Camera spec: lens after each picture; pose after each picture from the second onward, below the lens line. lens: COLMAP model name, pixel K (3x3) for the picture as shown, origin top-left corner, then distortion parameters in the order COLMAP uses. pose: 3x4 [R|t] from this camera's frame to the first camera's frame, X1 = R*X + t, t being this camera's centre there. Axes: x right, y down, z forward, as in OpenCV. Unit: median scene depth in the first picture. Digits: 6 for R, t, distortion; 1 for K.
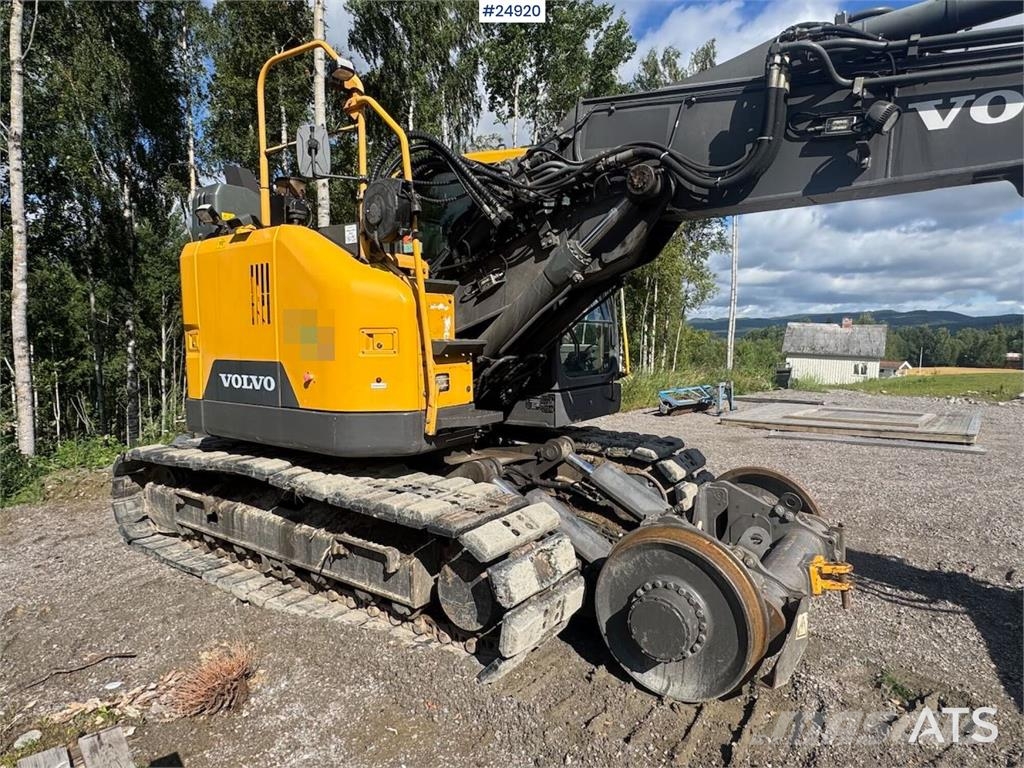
lens RADIAL K [[613.2, 0, 511.5], [0, 613.2, 381.4], [0, 0, 1]] dist [-0.008282, 0.004501]
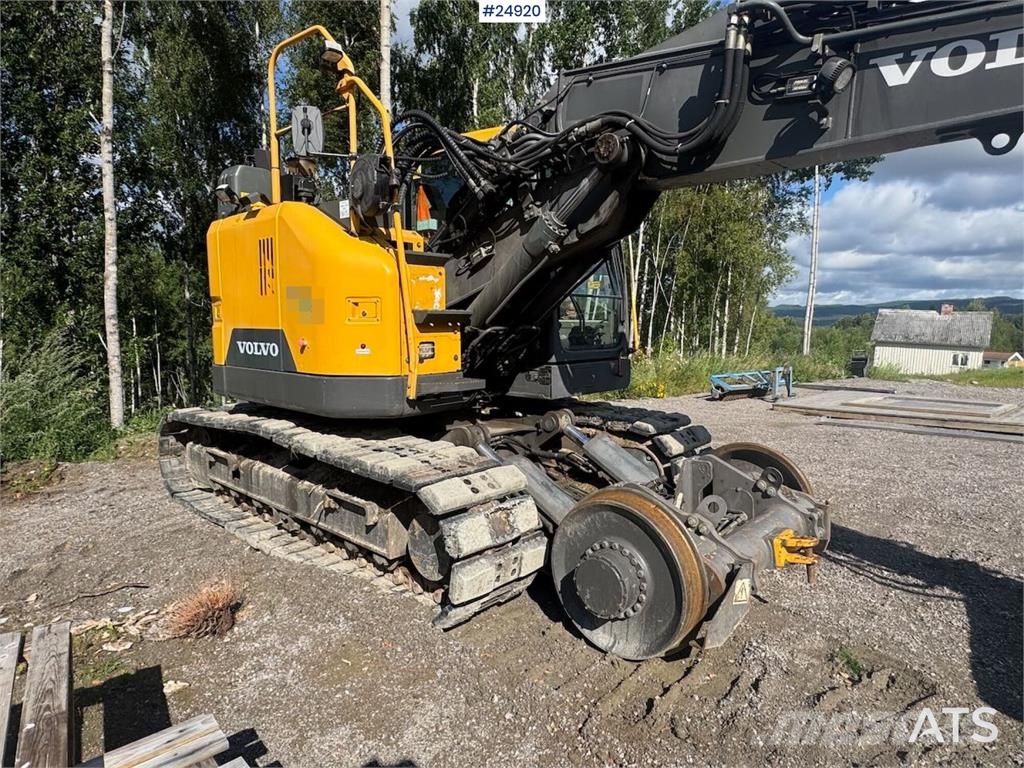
lens RADIAL K [[613.2, 0, 510.5], [0, 613.2, 384.7], [0, 0, 1]] dist [-0.008282, 0.004501]
pose [[0.992234, 0.020133, -0.122747, 0.150763], [-0.016619, 0.999424, 0.029581, 0.025698], [0.123272, -0.027312, 0.991997, -0.024513]]
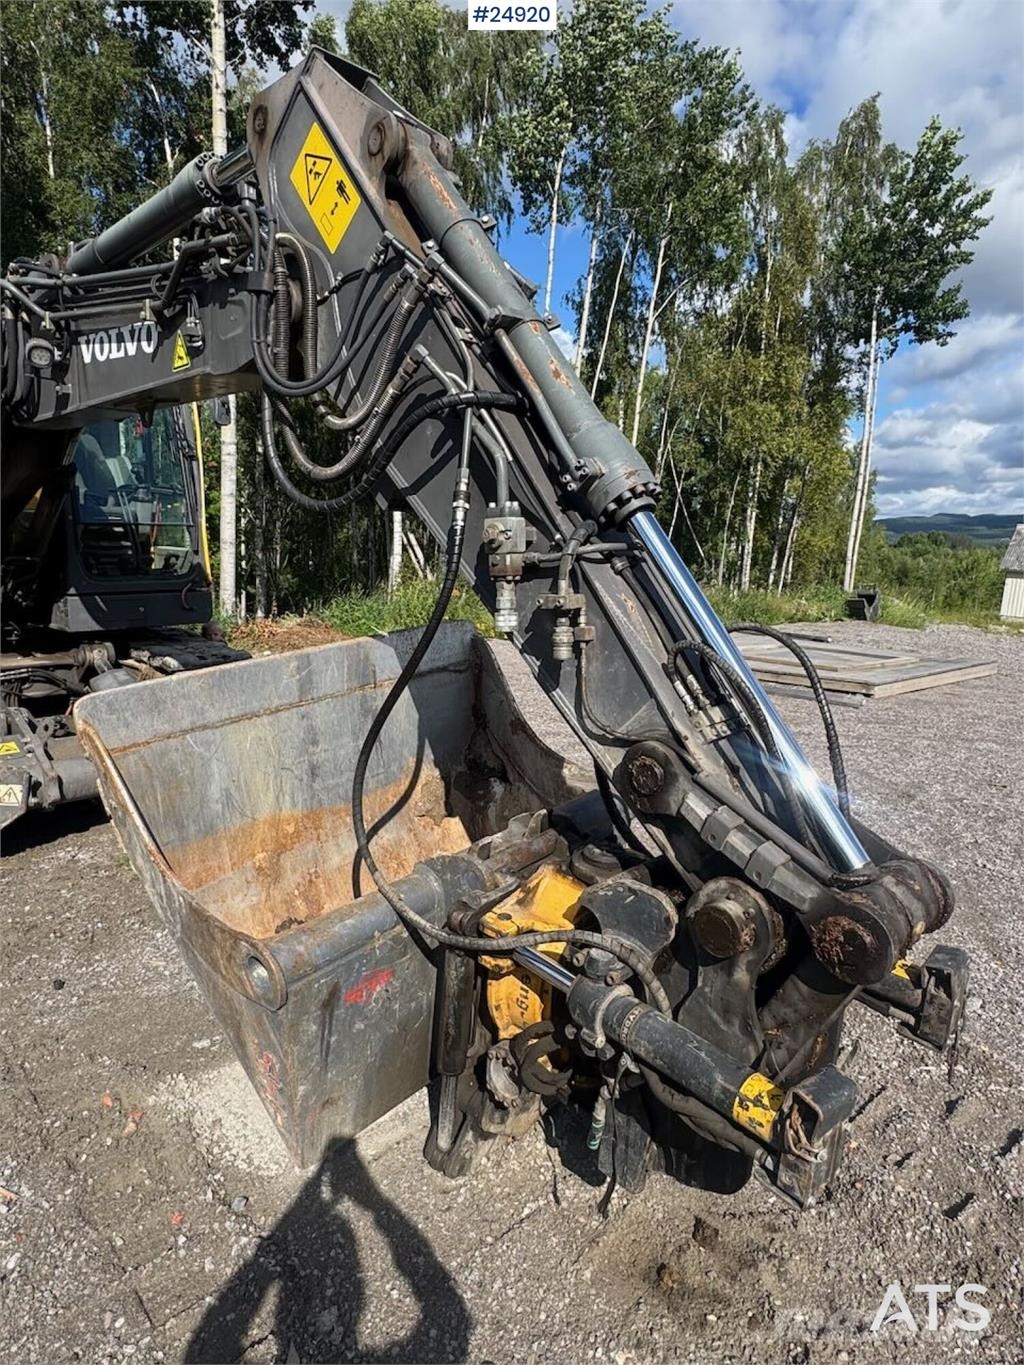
lens RADIAL K [[867.3, 0, 507.5], [0, 867.3, 675.6], [0, 0, 1]] dist [-0.004795, -0.000879]
pose [[0.985275, 0.053125, -0.162515, 1.175961], [-0.038158, 0.994853, 0.093869, -0.015833], [0.166666, -0.086285, 0.982231, -0.317708]]
